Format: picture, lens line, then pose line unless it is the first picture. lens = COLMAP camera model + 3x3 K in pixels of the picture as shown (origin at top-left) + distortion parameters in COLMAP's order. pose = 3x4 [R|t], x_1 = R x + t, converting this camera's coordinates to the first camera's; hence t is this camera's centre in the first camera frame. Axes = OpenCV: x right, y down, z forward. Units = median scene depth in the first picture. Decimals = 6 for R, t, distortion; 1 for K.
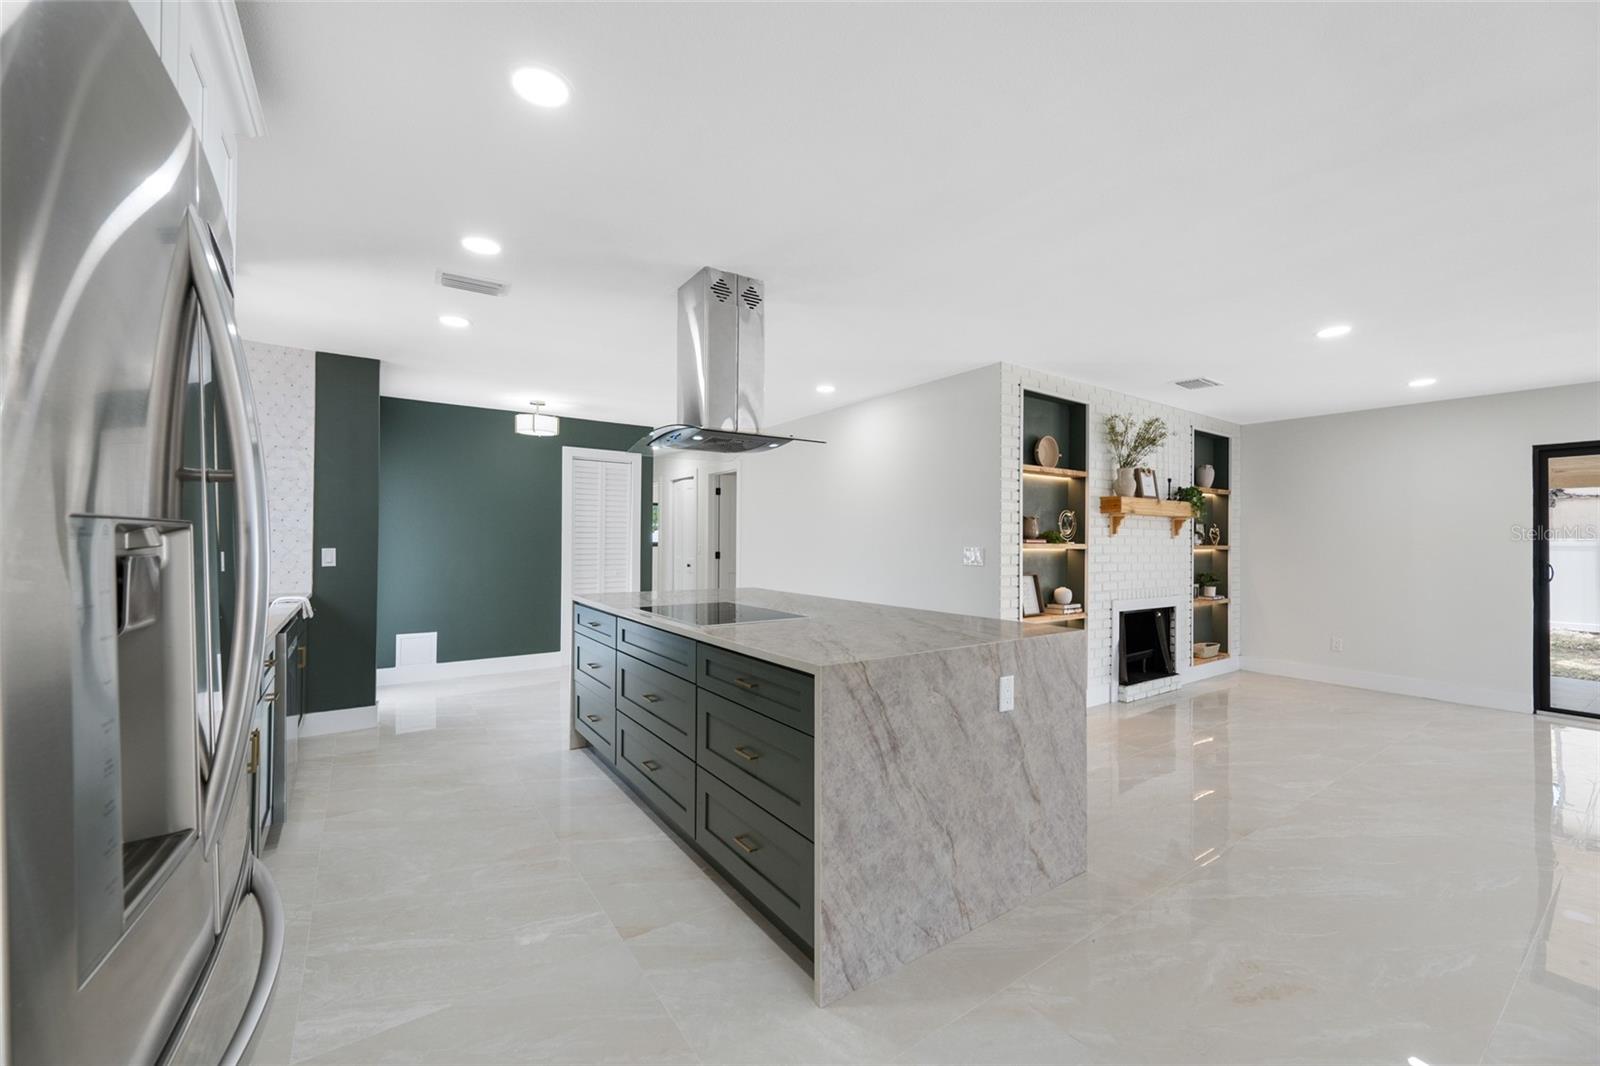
lens RADIAL K [[632.1, 0, 801.8], [0, 632.1, 529.5], [0, 0, 1]] dist [-0.000094, -0.000169]
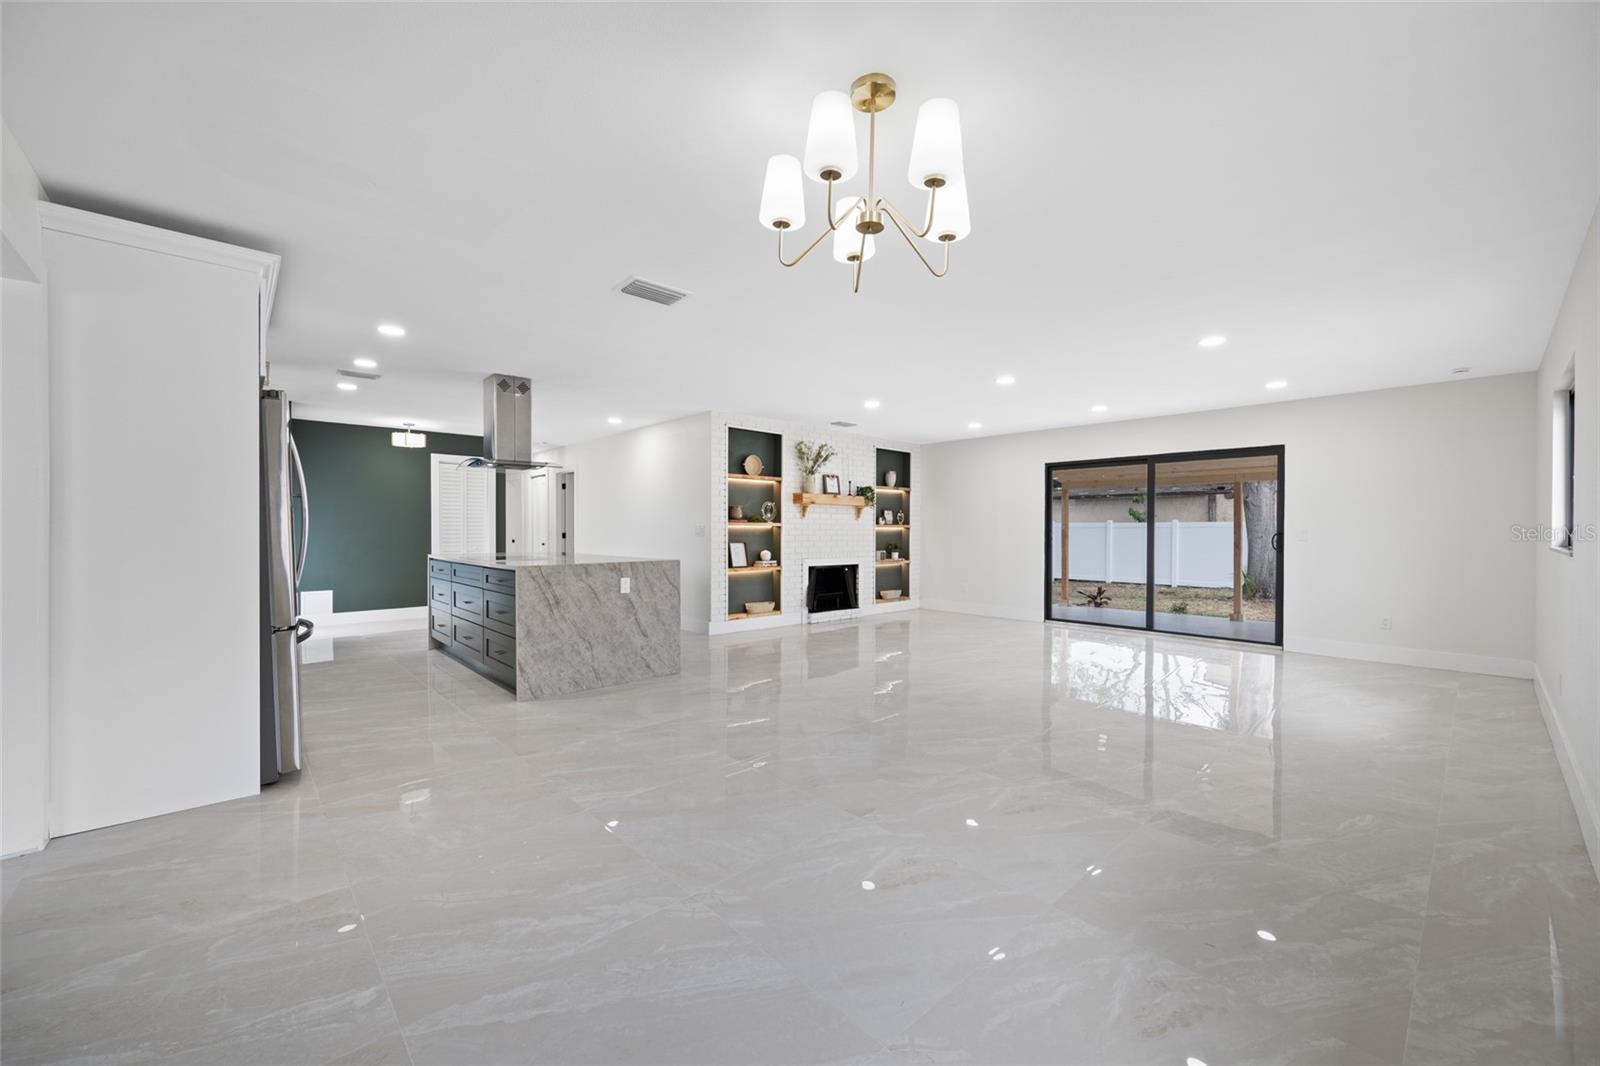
lens RADIAL K [[632.1, 0, 803.3], [0, 632.1, 529.9], [0, 0, 1]] dist [-0.000094, -0.000169]
pose [[0.990534, -0.005652, 0.137152, 0.303308], [0.003134, 0.999823, 0.018566, 0.011340], [-0.137233, -0.017960, 0.990376, -0.609062]]
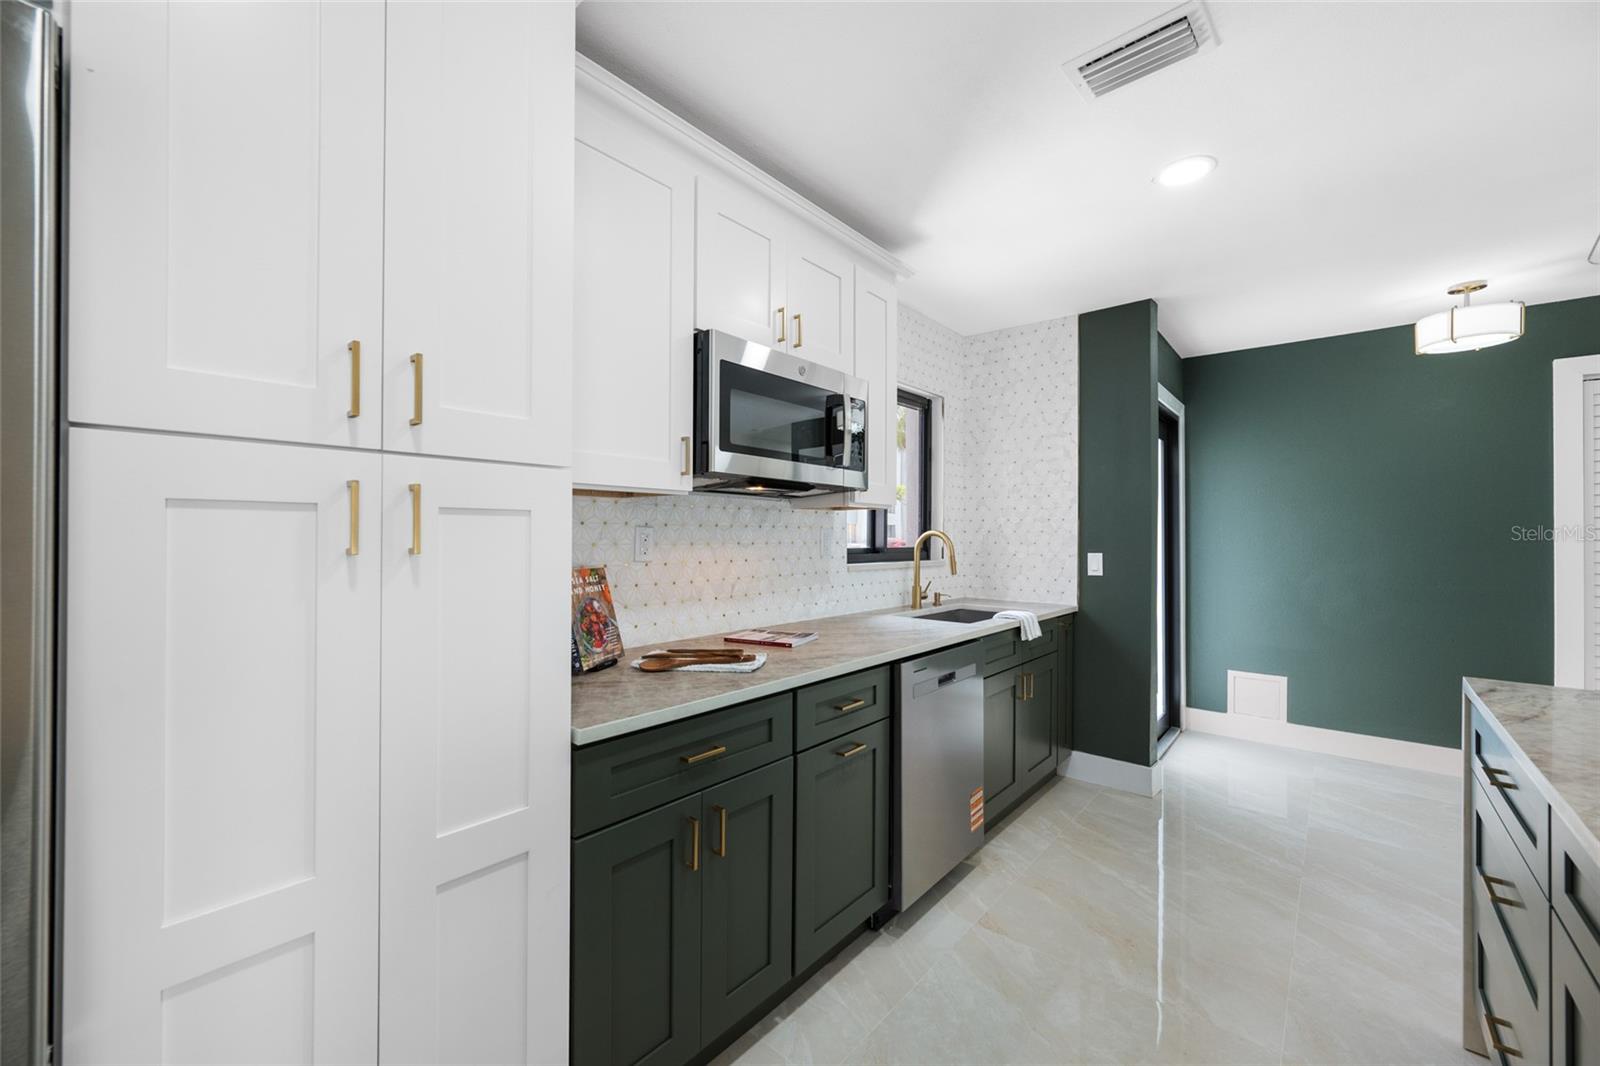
lens RADIAL K [[632.1, 0, 801.8], [0, 632.1, 535.3], [0, 0, 1]] dist [-0.000094, -0.000169]
pose [[0.257702, -0.003022, -0.966220, -0.058599], [0.010375, 0.999946, -0.000360, 0.002763], [0.966169, -0.009932, 0.257719, 0.387477]]
